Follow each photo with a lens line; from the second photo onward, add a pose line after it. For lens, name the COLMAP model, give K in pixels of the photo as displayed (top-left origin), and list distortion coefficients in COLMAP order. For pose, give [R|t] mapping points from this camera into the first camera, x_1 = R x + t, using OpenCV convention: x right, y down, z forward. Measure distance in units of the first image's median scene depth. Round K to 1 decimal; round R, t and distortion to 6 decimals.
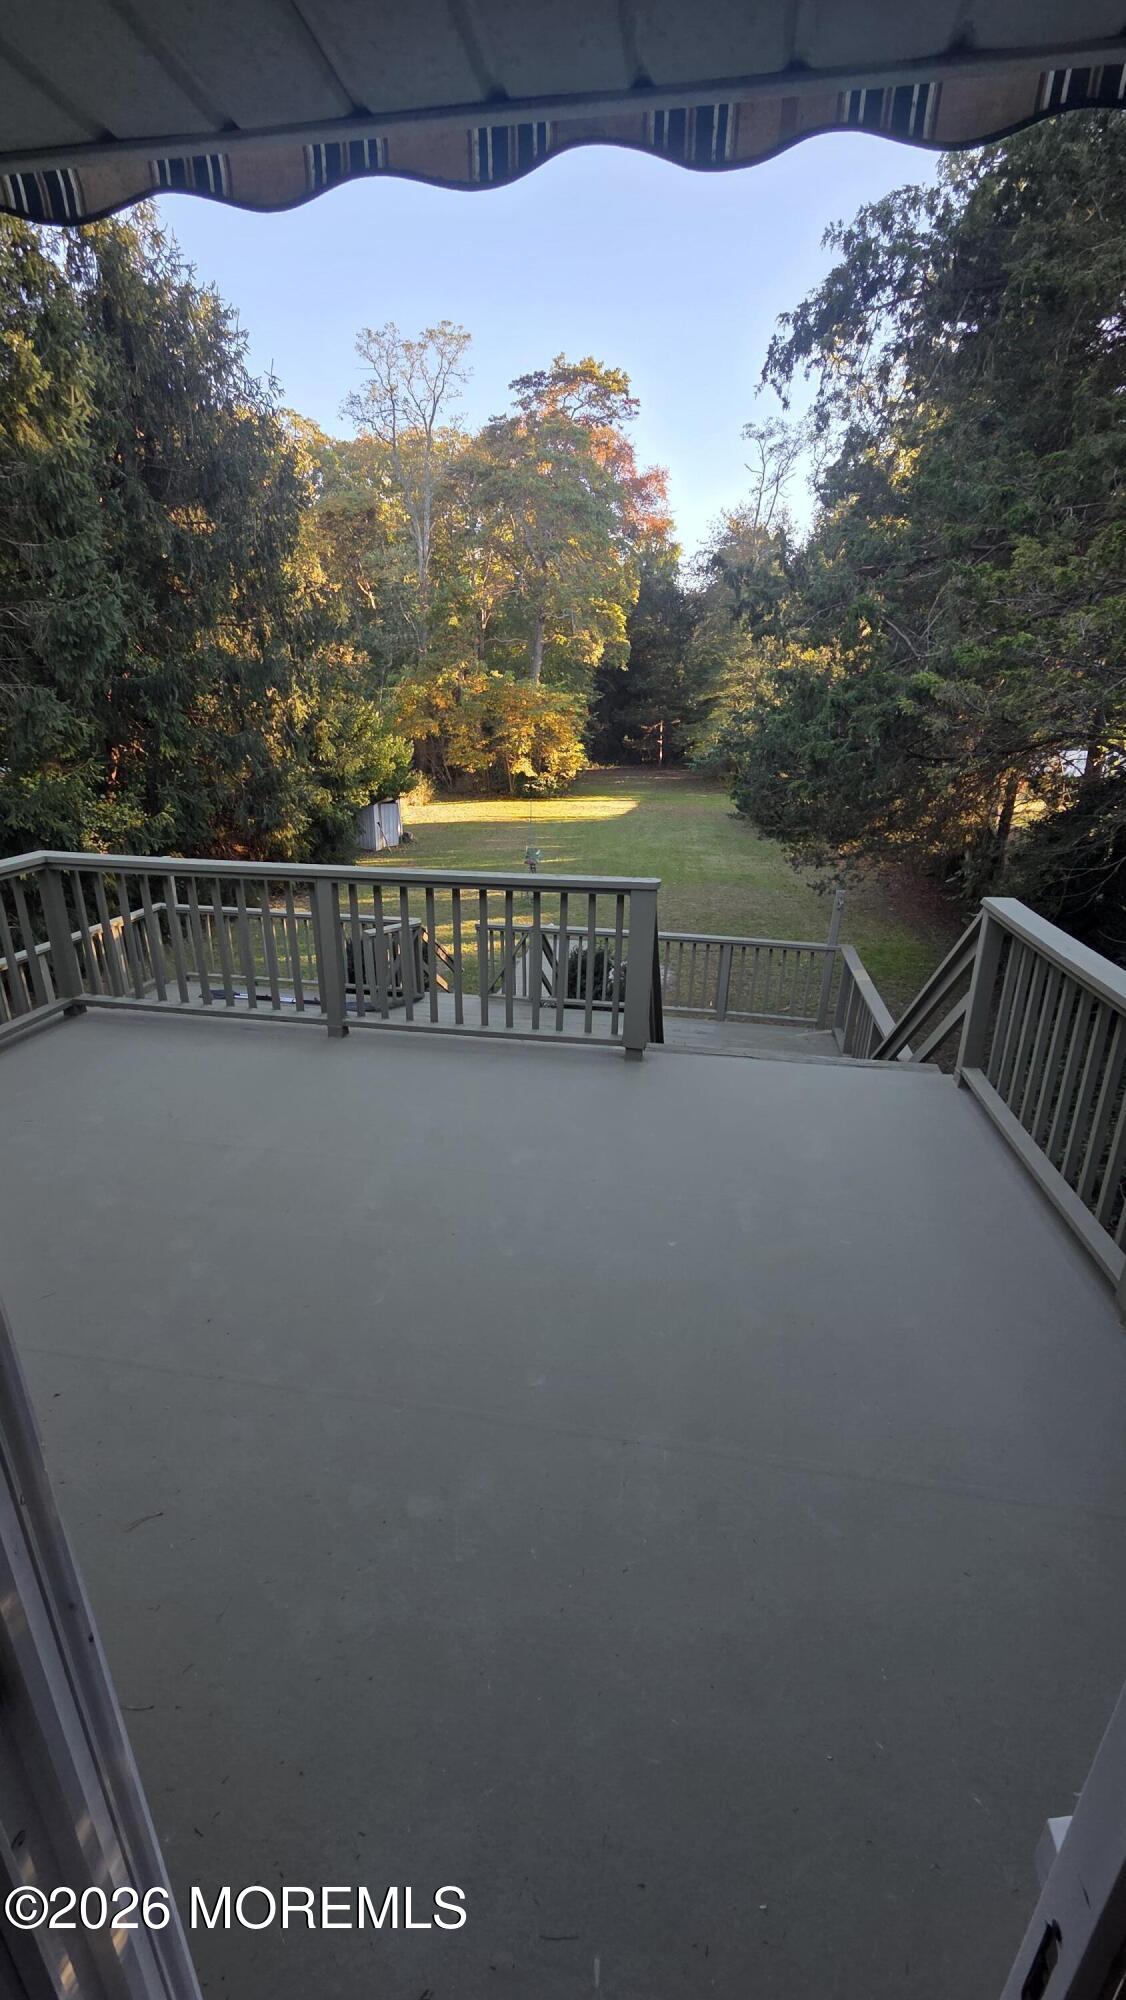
lens RADIAL K [[818.9, 0, 559.5], [0, 818.9, 998.2], [0, 0, 1]] dist [0.004797, 0.000086]
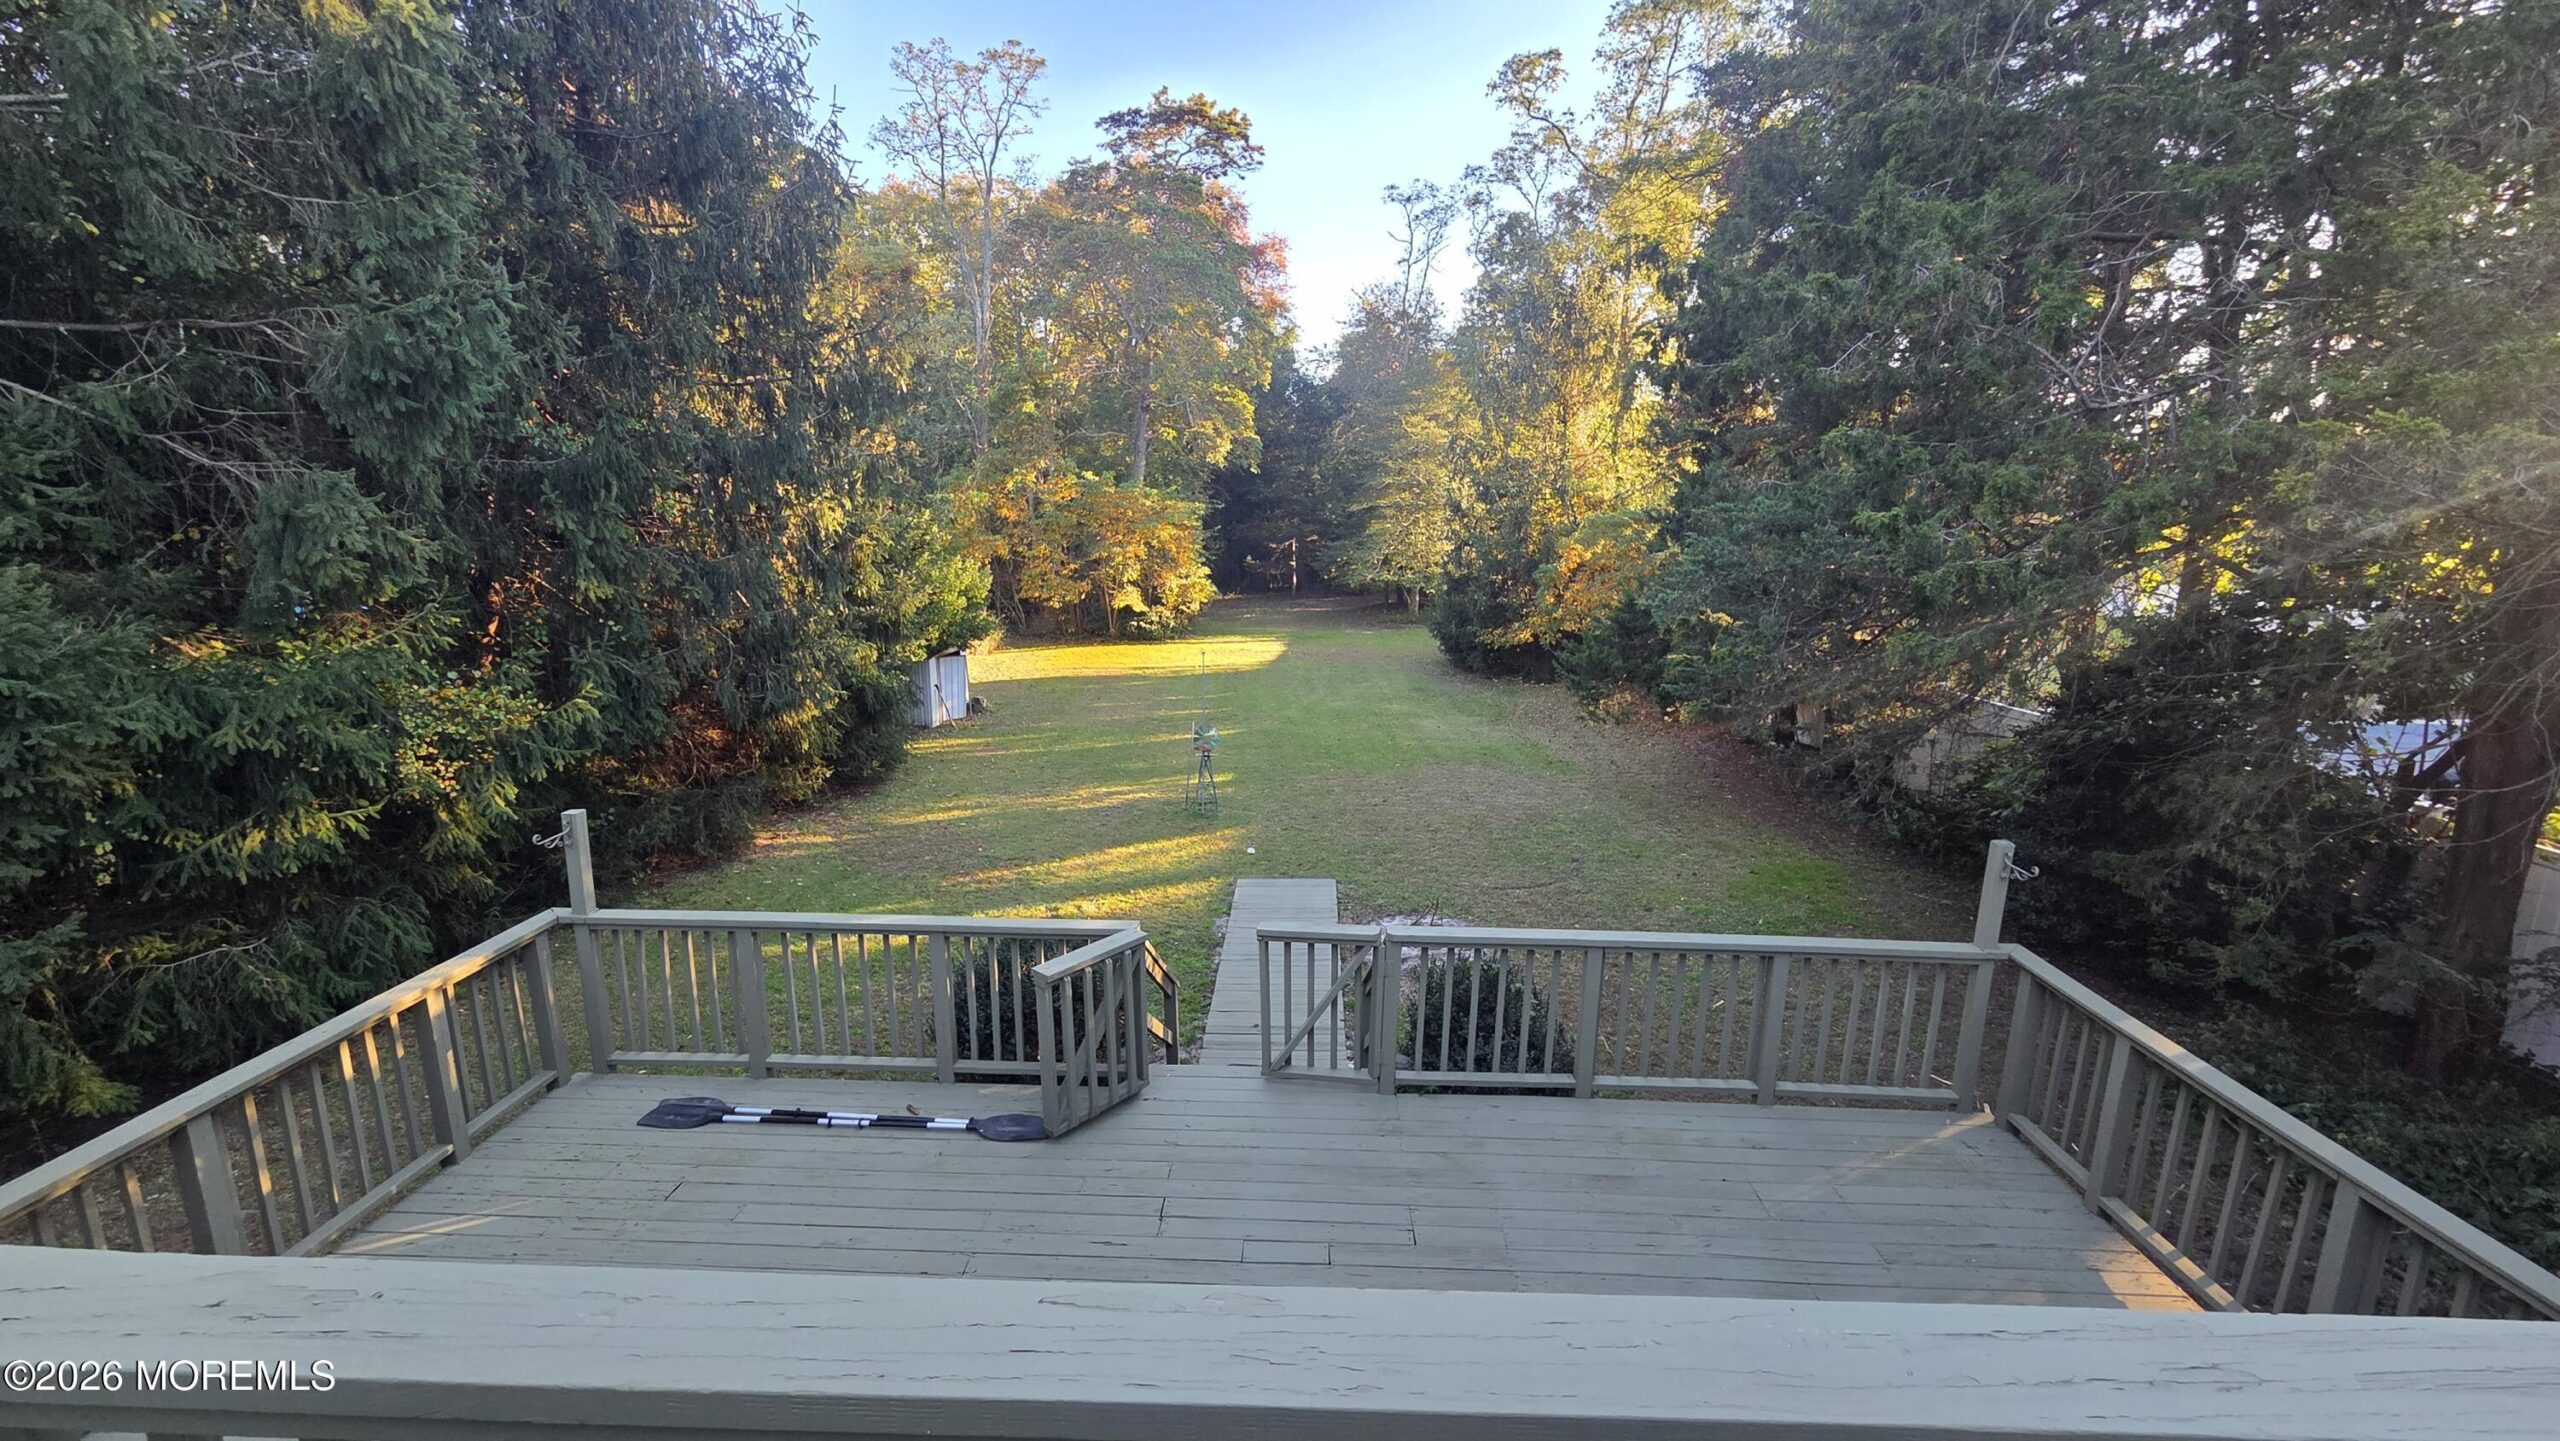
lens RADIAL K [[1048.2, 0, 1280.8], [0, 1048.2, 725.4], [0, 0, 1]] dist [0.004797, 0.000086]
pose [[0.990024, -0.030542, 0.137548, -0.060468], [0.050865, 0.987864, -0.146758, -0.041626], [-0.131396, 0.152291, 0.979562, 0.132007]]
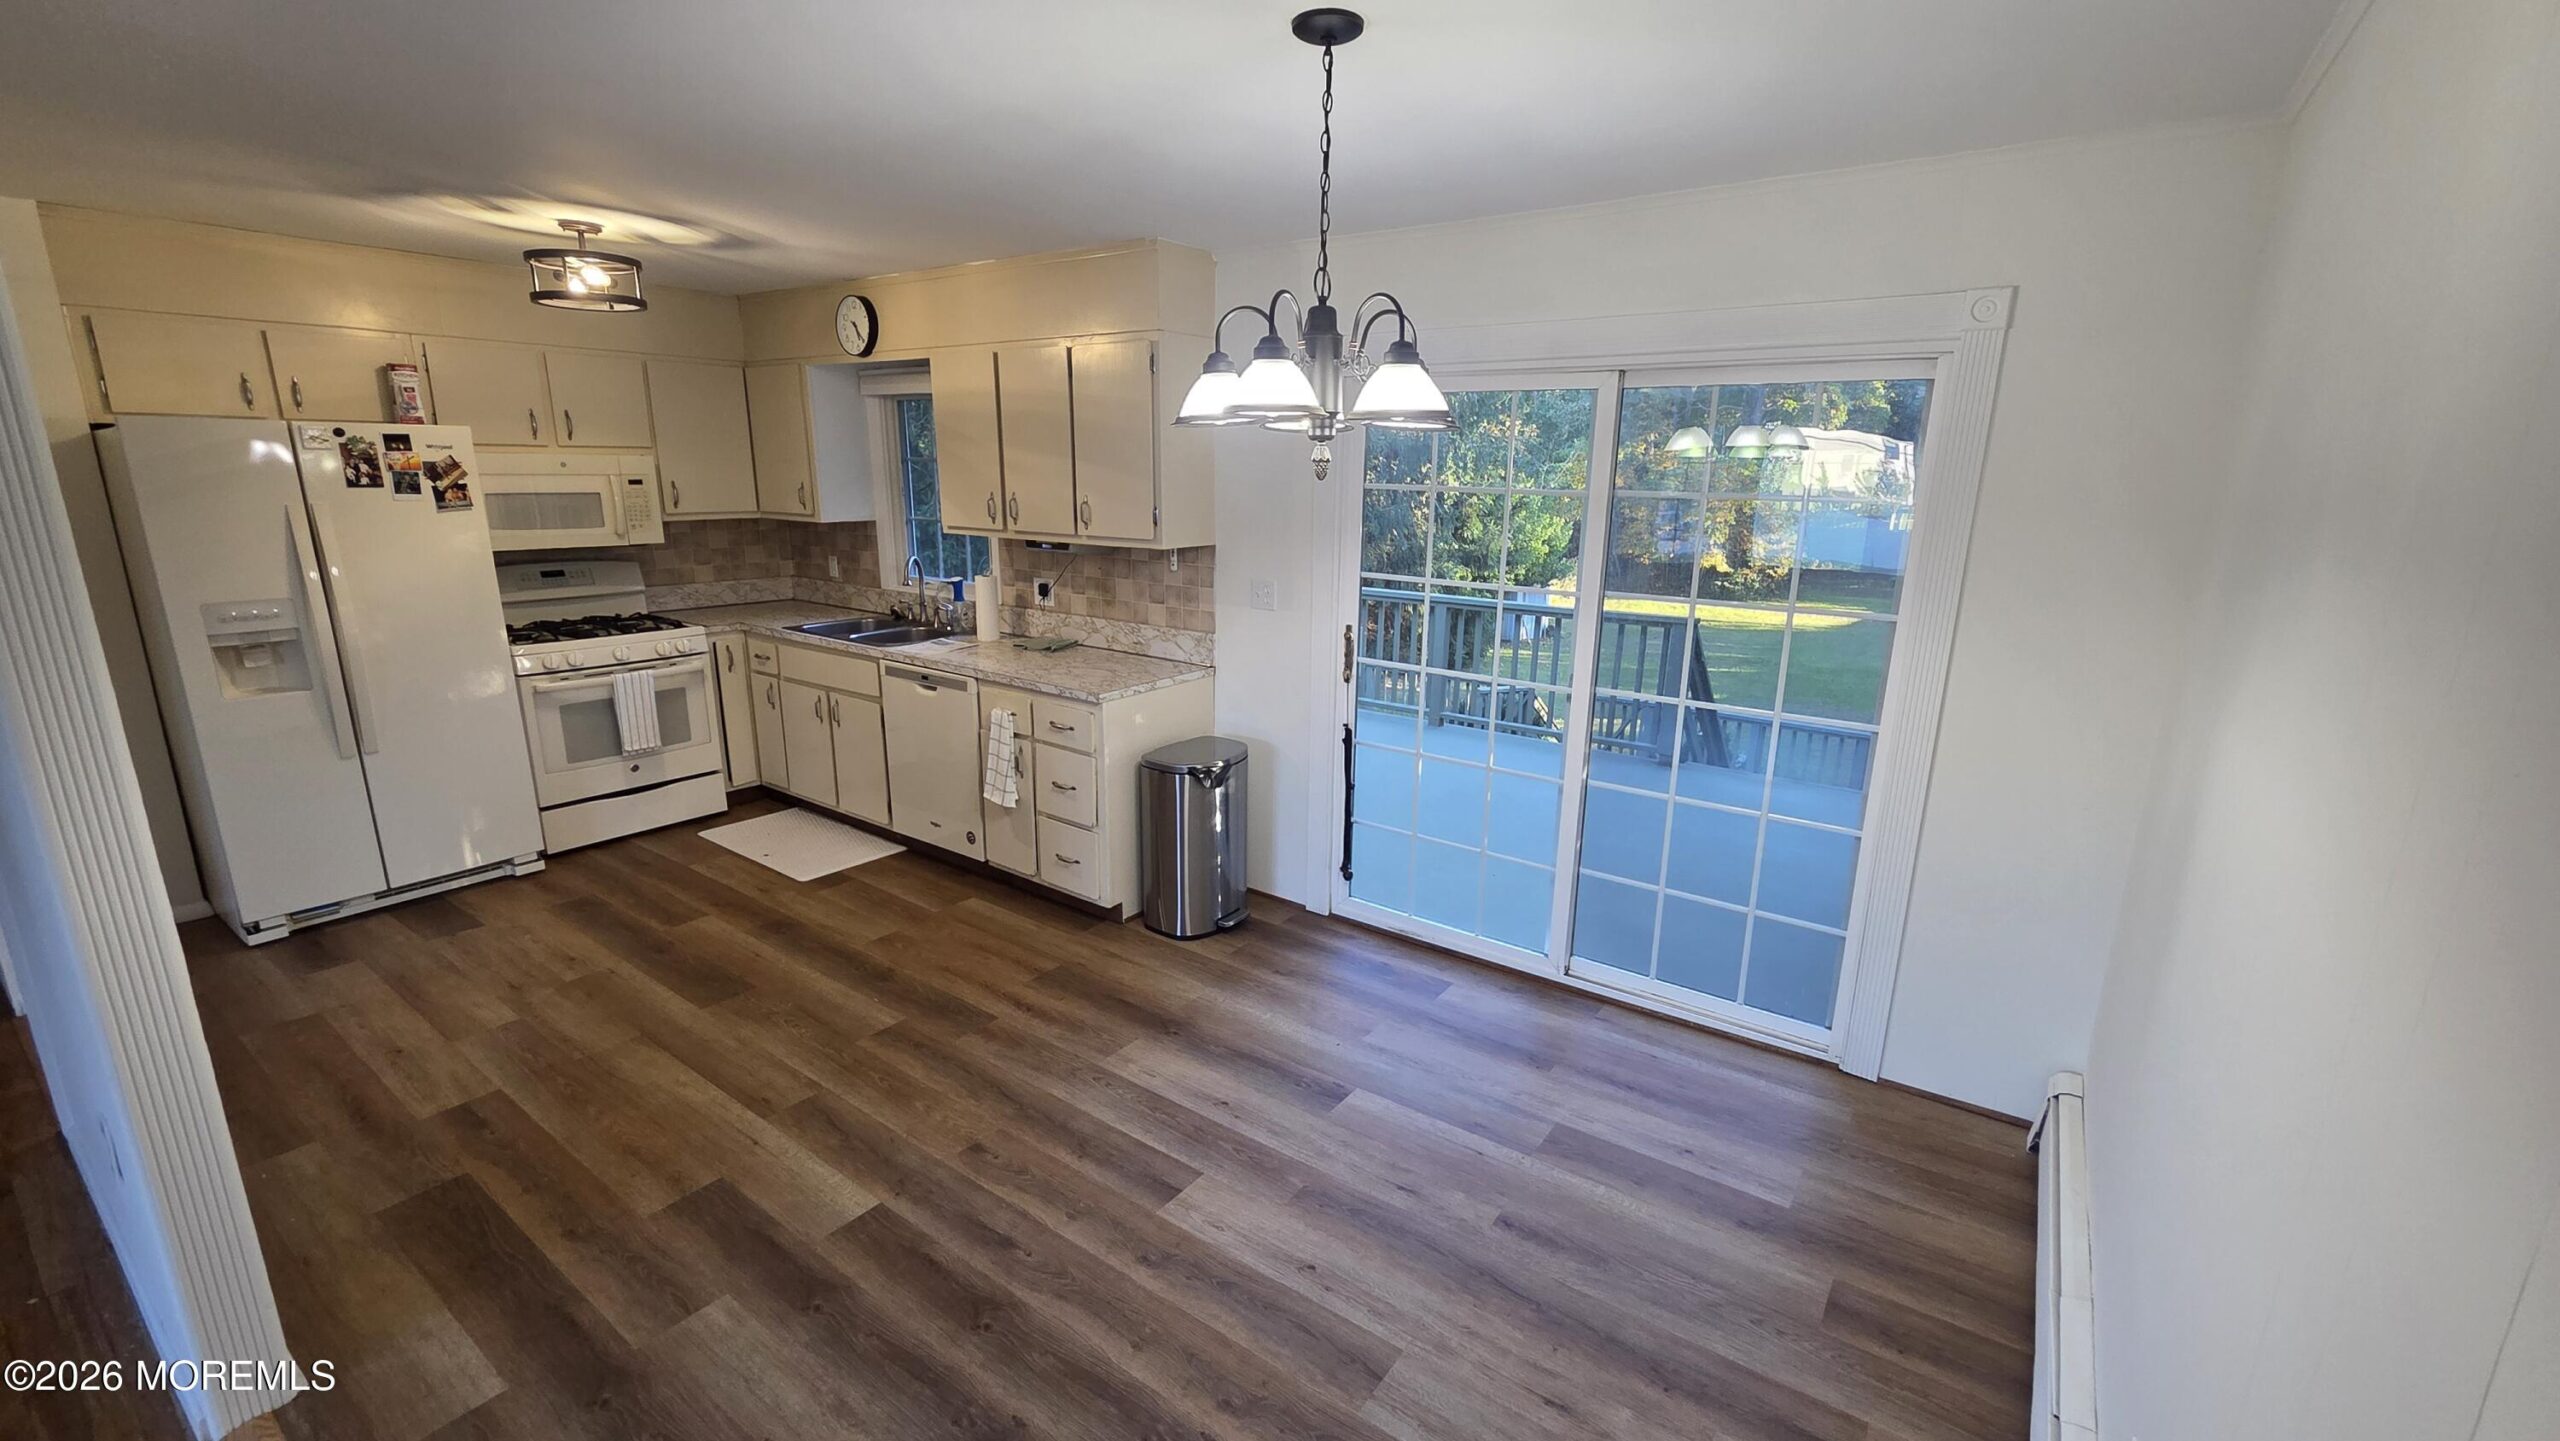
lens RADIAL K [[1048.2, 0, 1281.2], [0, 1048.2, 723.9], [0, 0, 1]] dist [0.004797, 0.000086]
pose [[0.899478, 0.112388, -0.422266, 0.036588], [-0.160980, 0.983619, -0.081113, 0.037345], [0.406233, 0.140936, 0.902835, -0.103832]]
